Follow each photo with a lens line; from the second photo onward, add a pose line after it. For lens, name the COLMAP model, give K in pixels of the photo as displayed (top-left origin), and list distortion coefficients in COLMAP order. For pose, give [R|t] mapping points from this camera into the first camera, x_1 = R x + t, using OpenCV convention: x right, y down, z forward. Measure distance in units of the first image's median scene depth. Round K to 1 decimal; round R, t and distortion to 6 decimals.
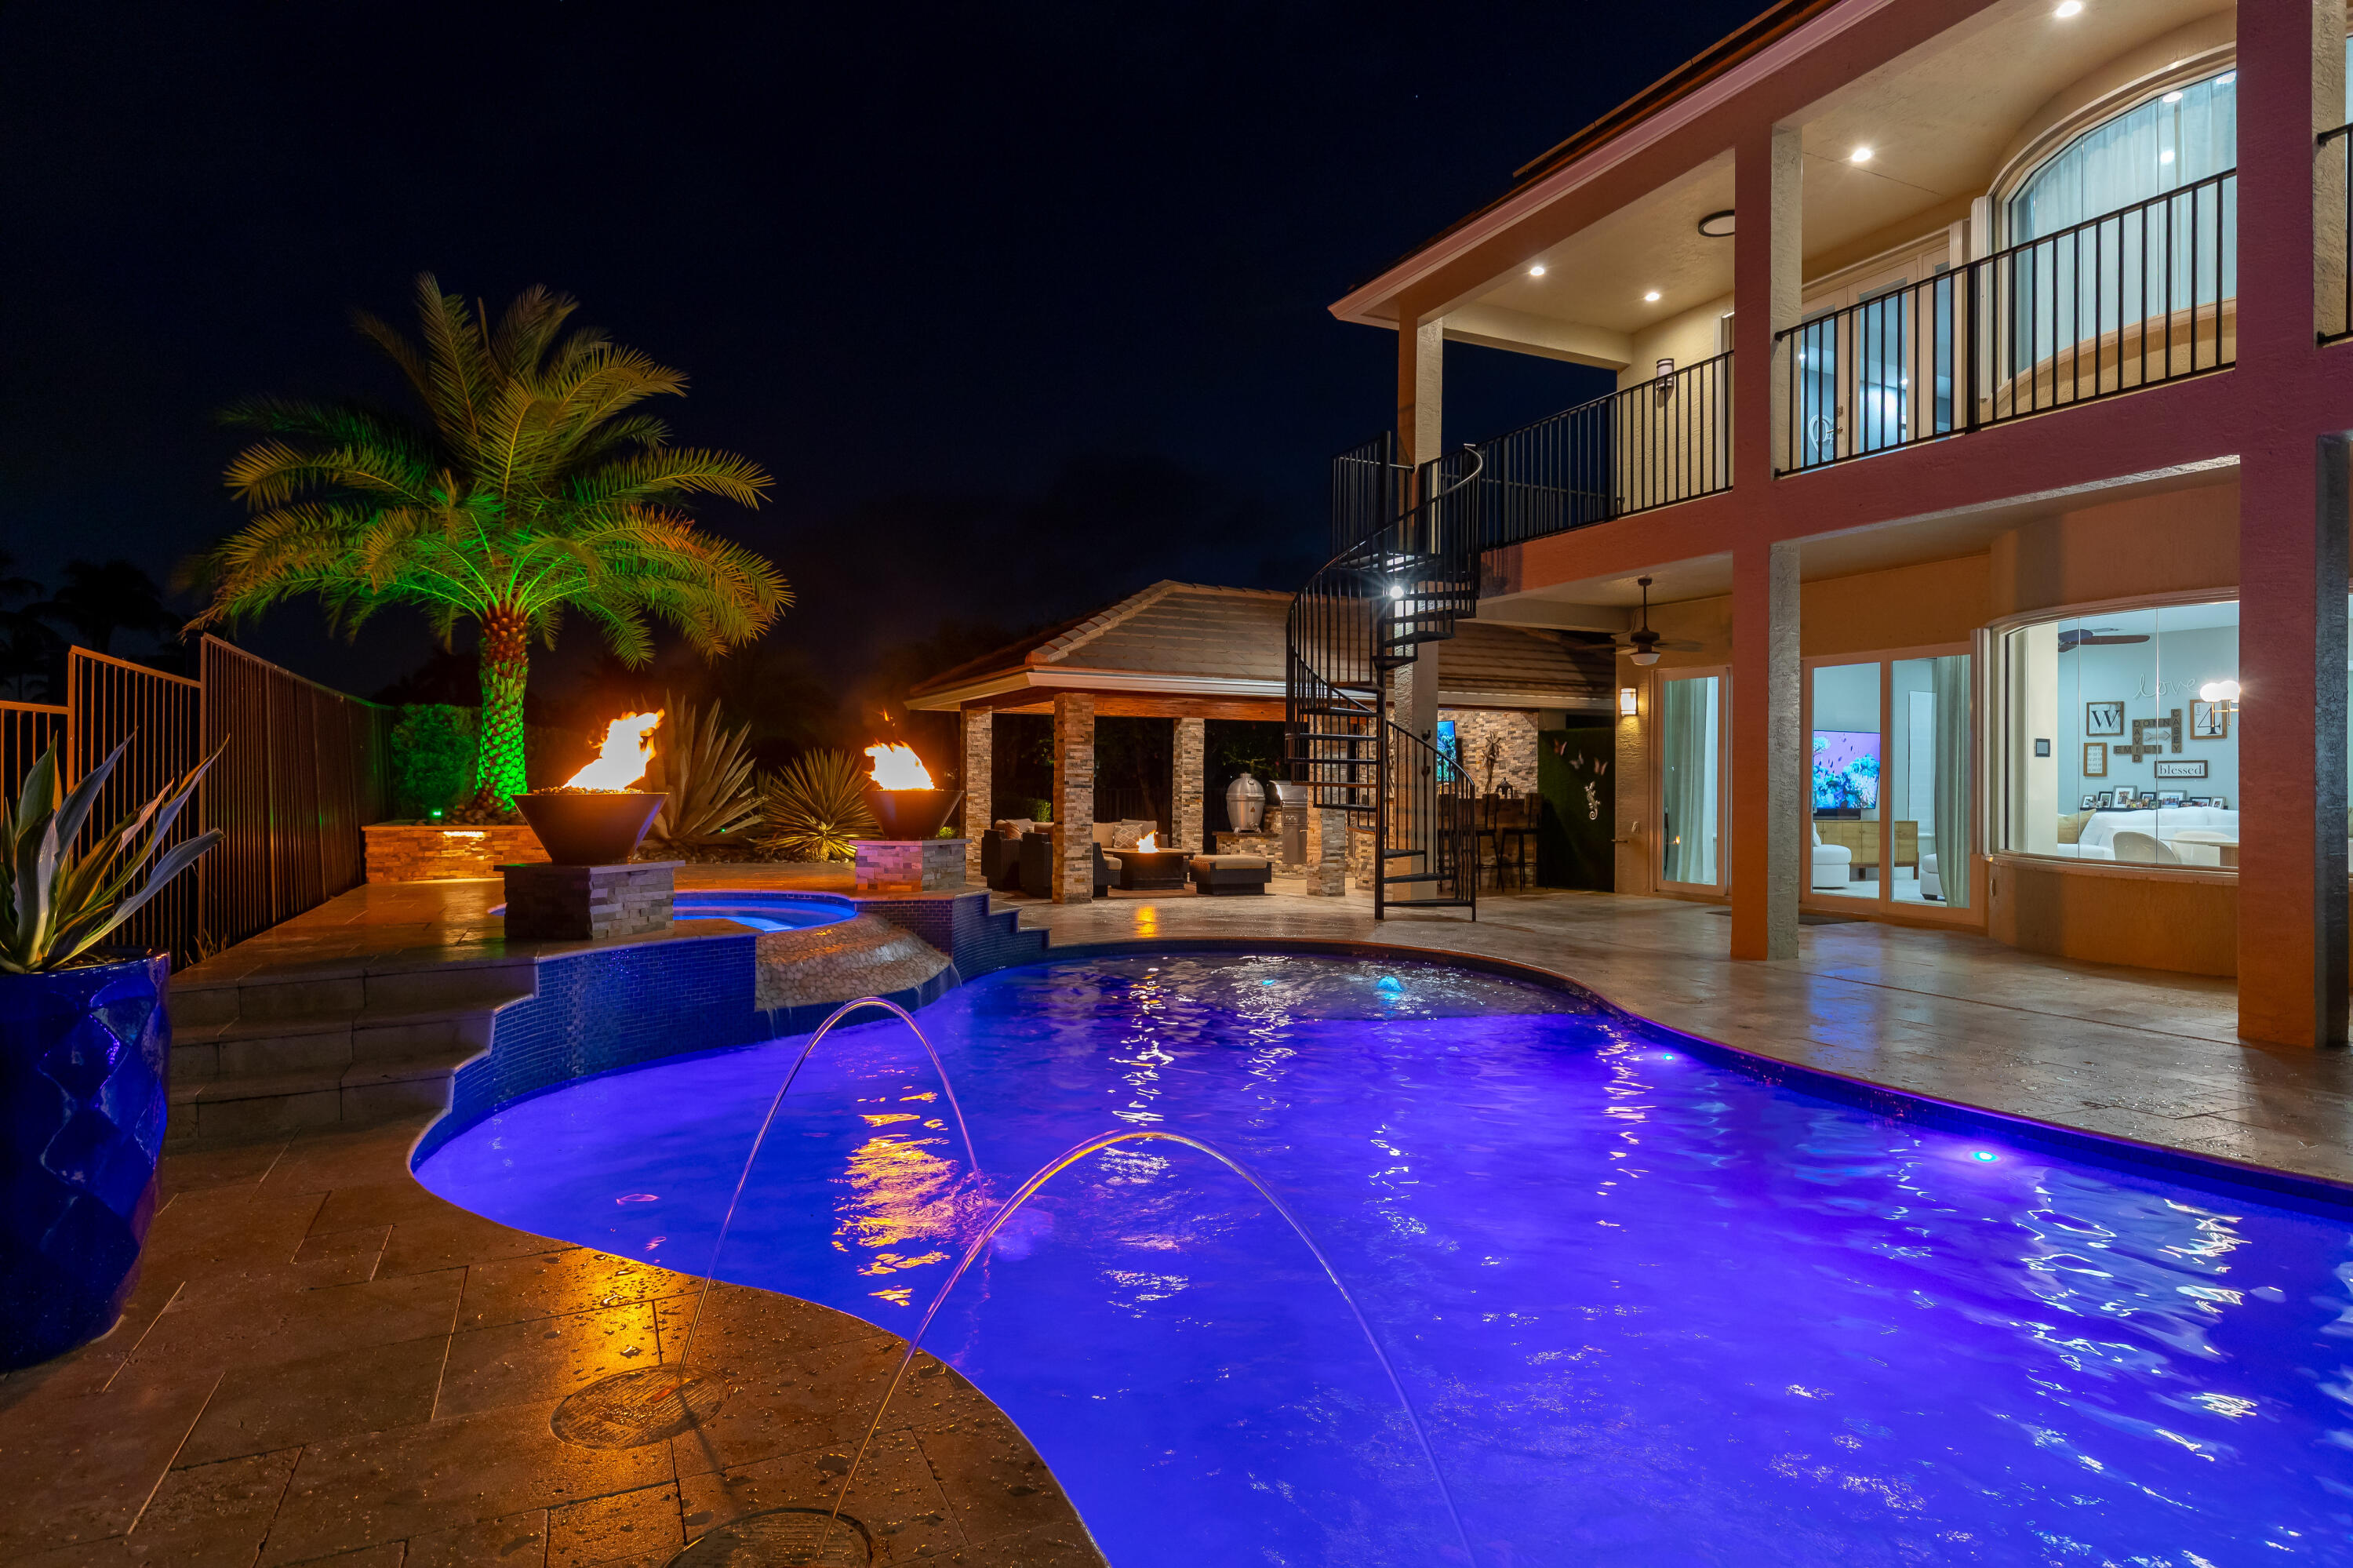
lens RADIAL K [[1321.9, 0, 1181.8], [0, 1321.9, 775.0], [0, 0, 1]] dist [-0.004671, 0.000599]
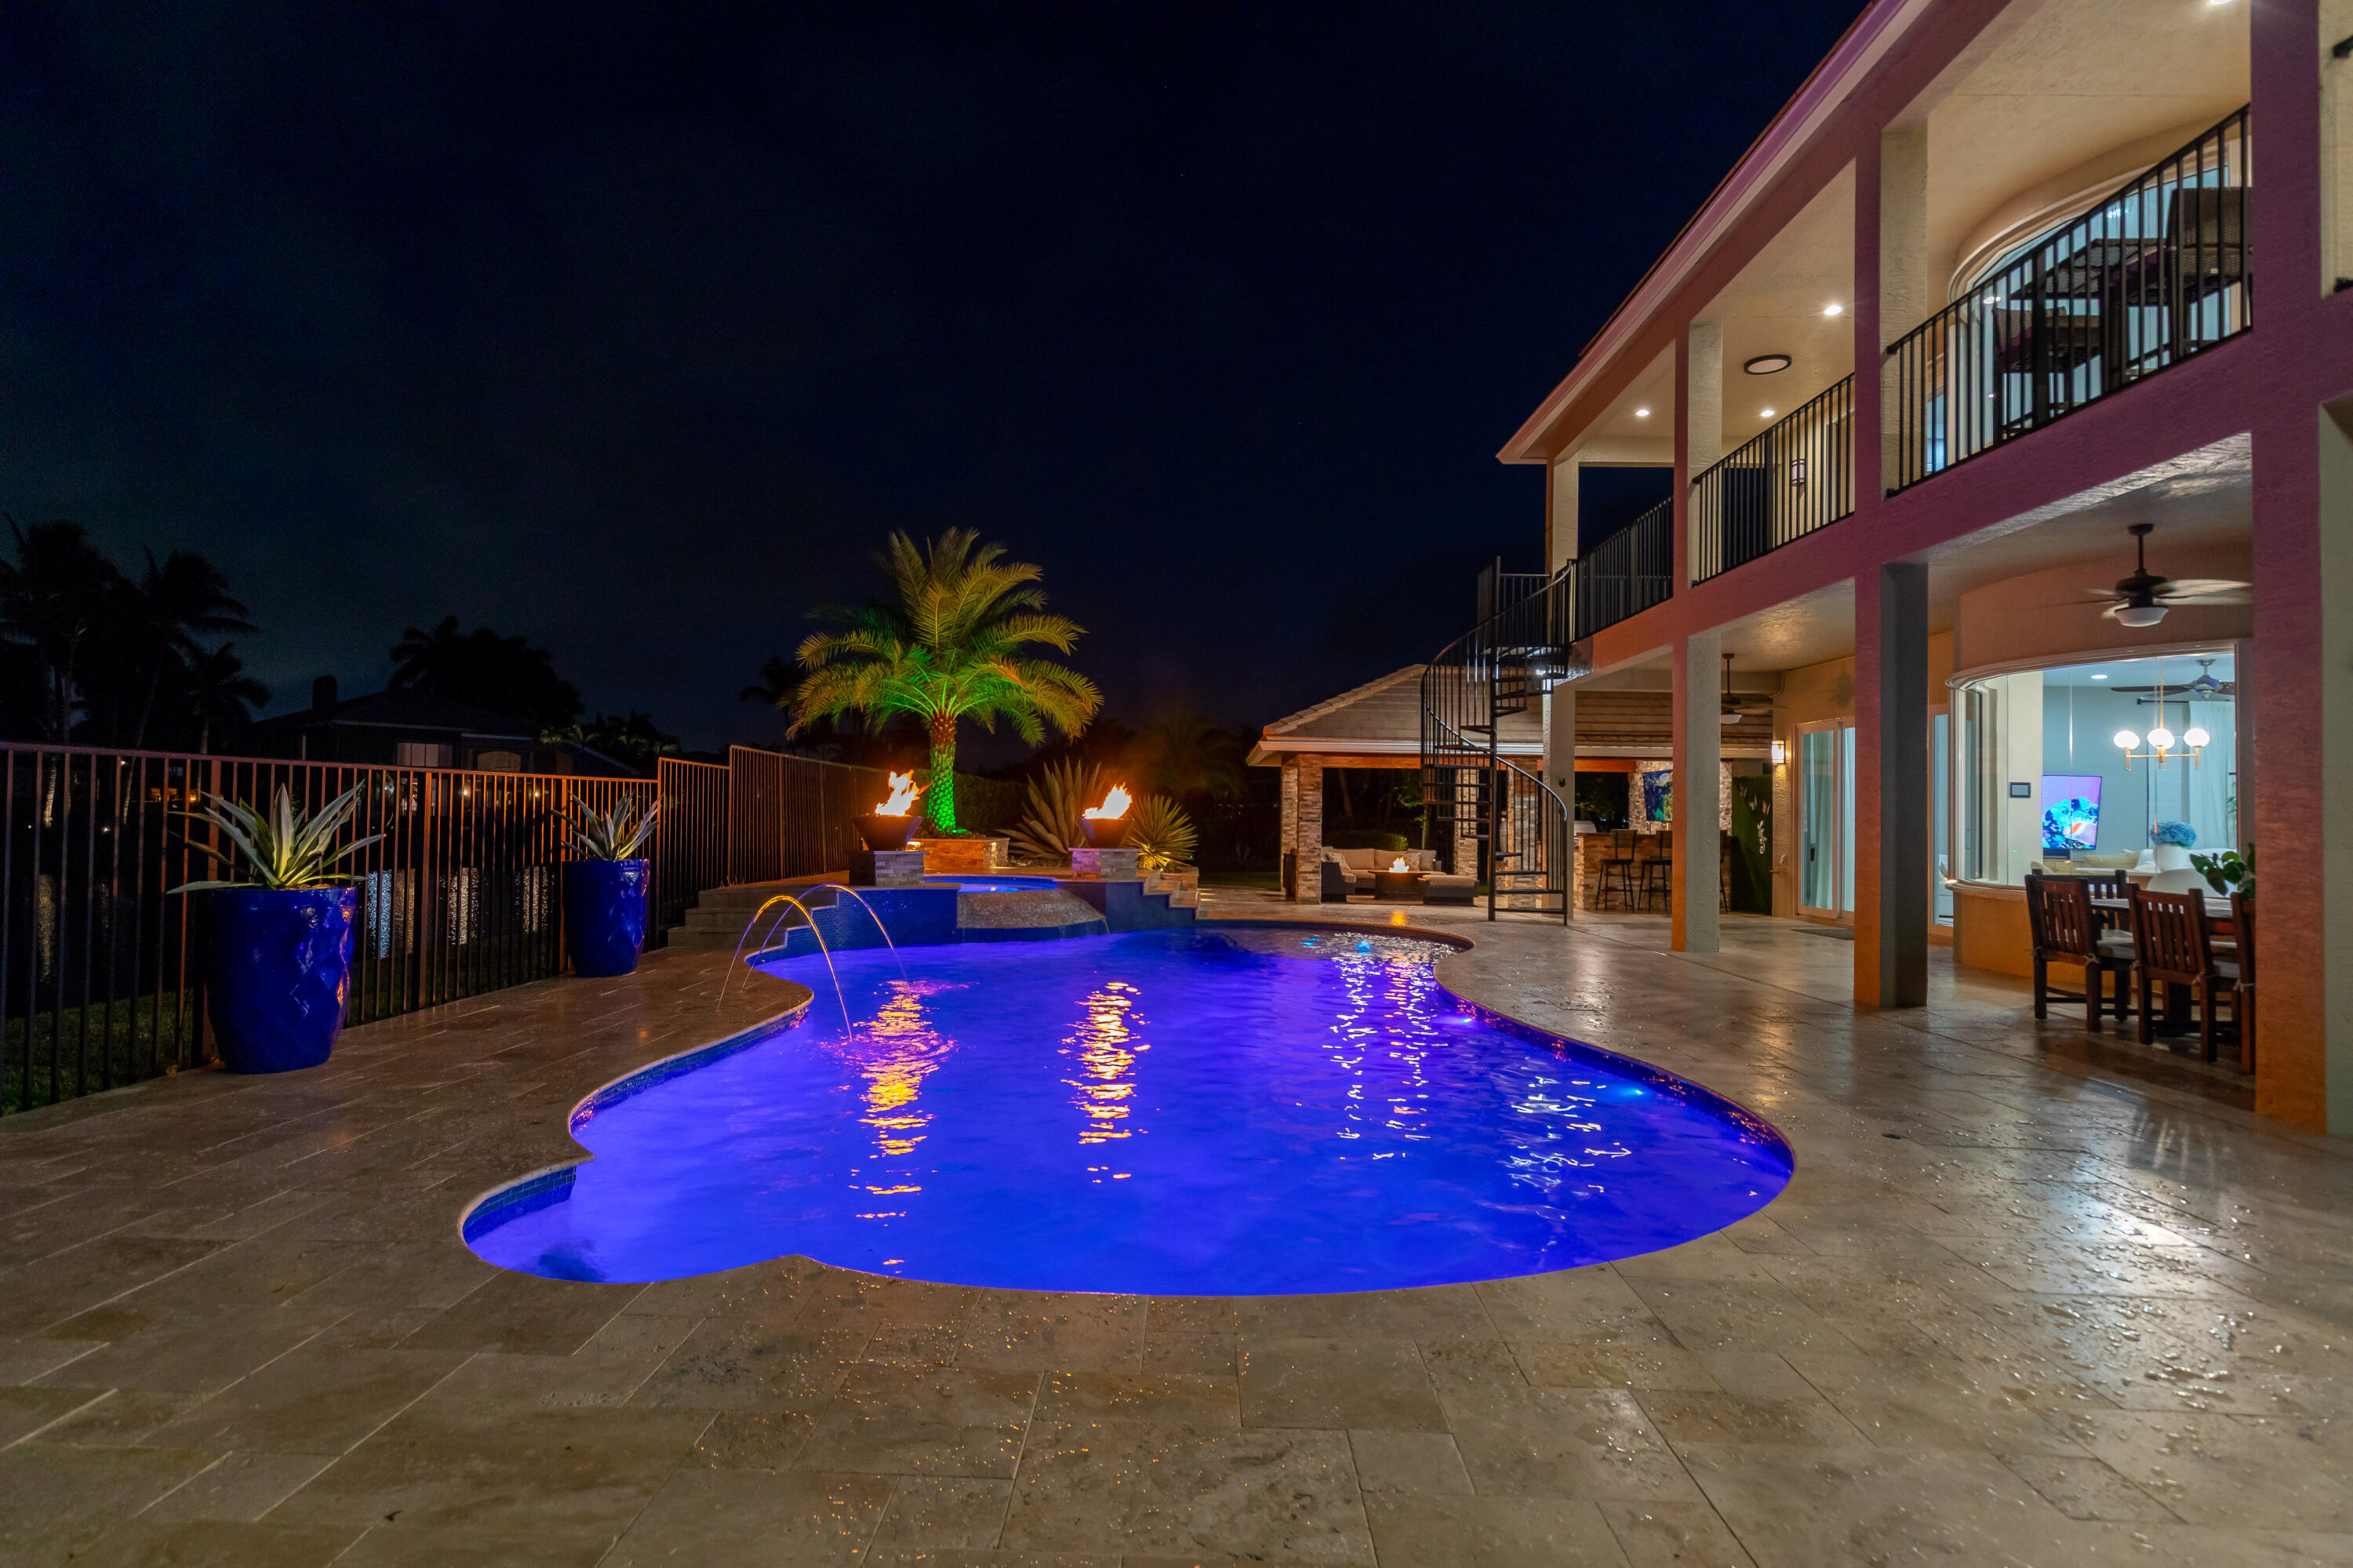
lens RADIAL K [[1238.6, 0, 1138.5], [0, 1238.6, 793.2], [0, 0, 1]] dist [0.002726, -0.002542]
pose [[0.887240, -0.004296, -0.461287, 0.406040], [-0.005434, 0.999790, -0.019763, 0.006960], [0.461275, 0.020041, 0.887031, -0.273124]]
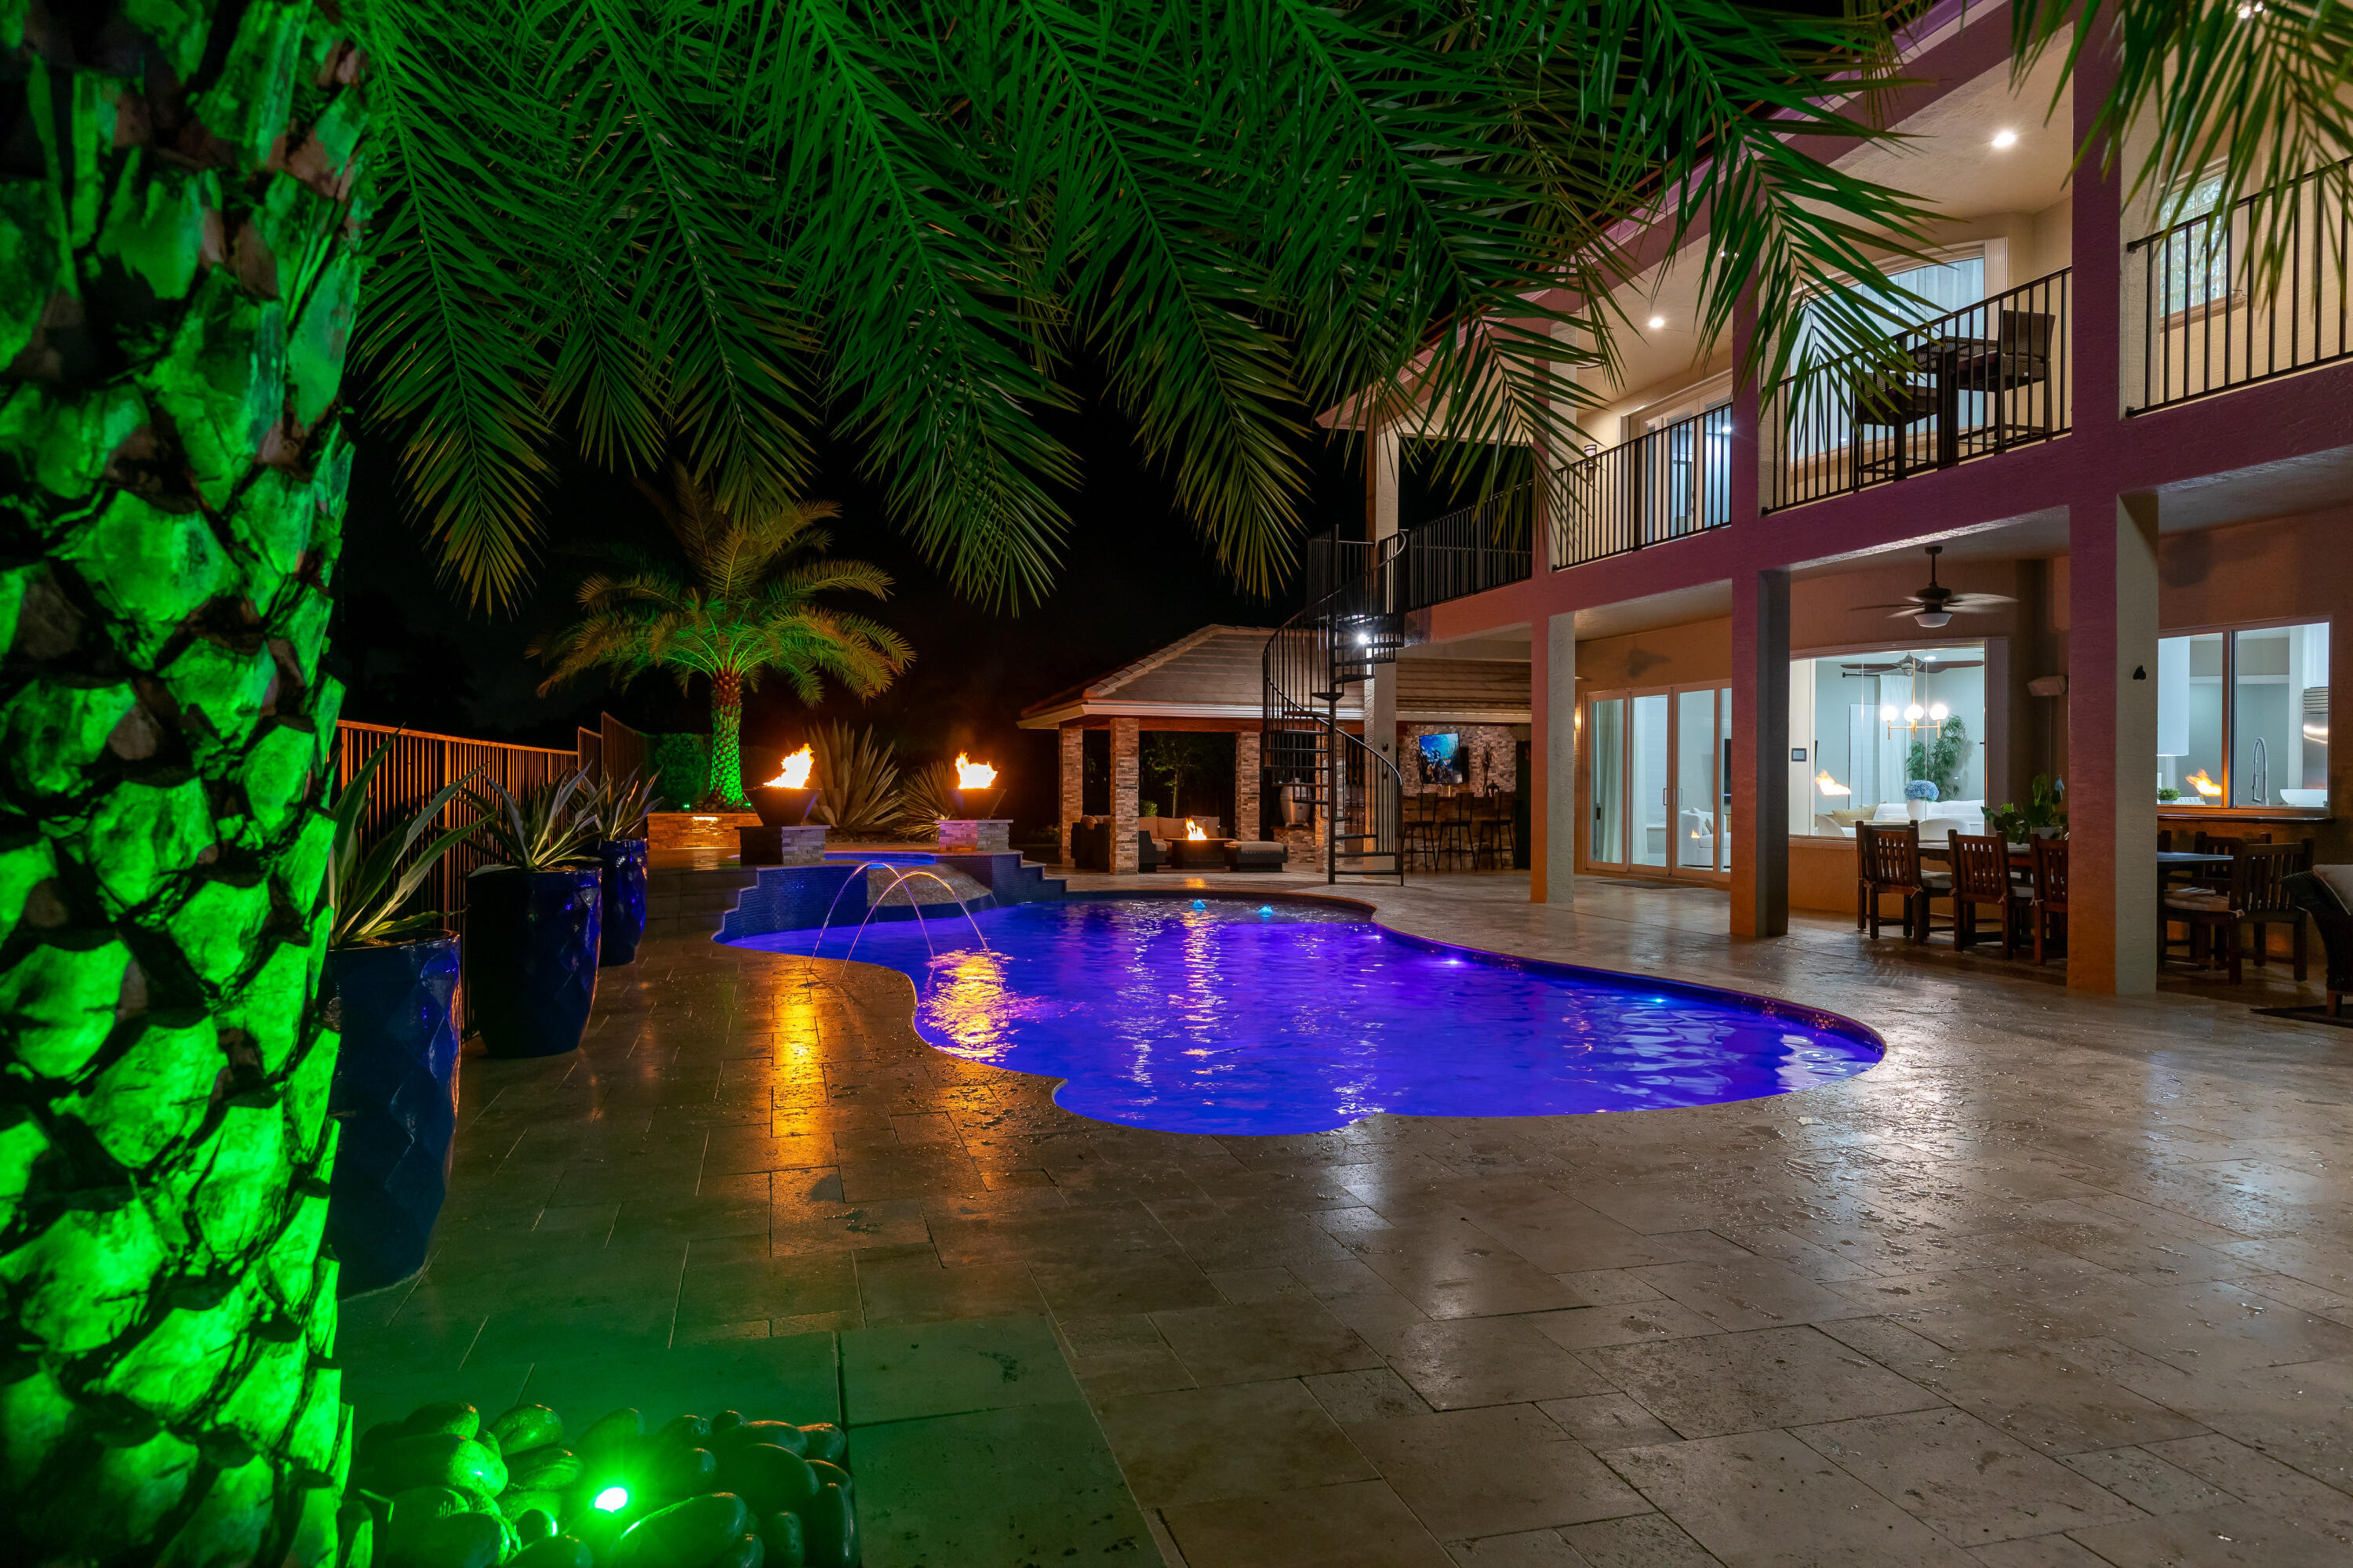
lens RADIAL K [[1461.1, 0, 1169.2], [0, 1461.1, 793.7], [0, 0, 1]] dist [0.020031, 0.004872]
pose [[0.986915, -0.003684, -0.161196, 0.225169], [0.005002, 0.999957, 0.007770, 0.003843], [0.161161, -0.008474, 0.986892, -0.504112]]
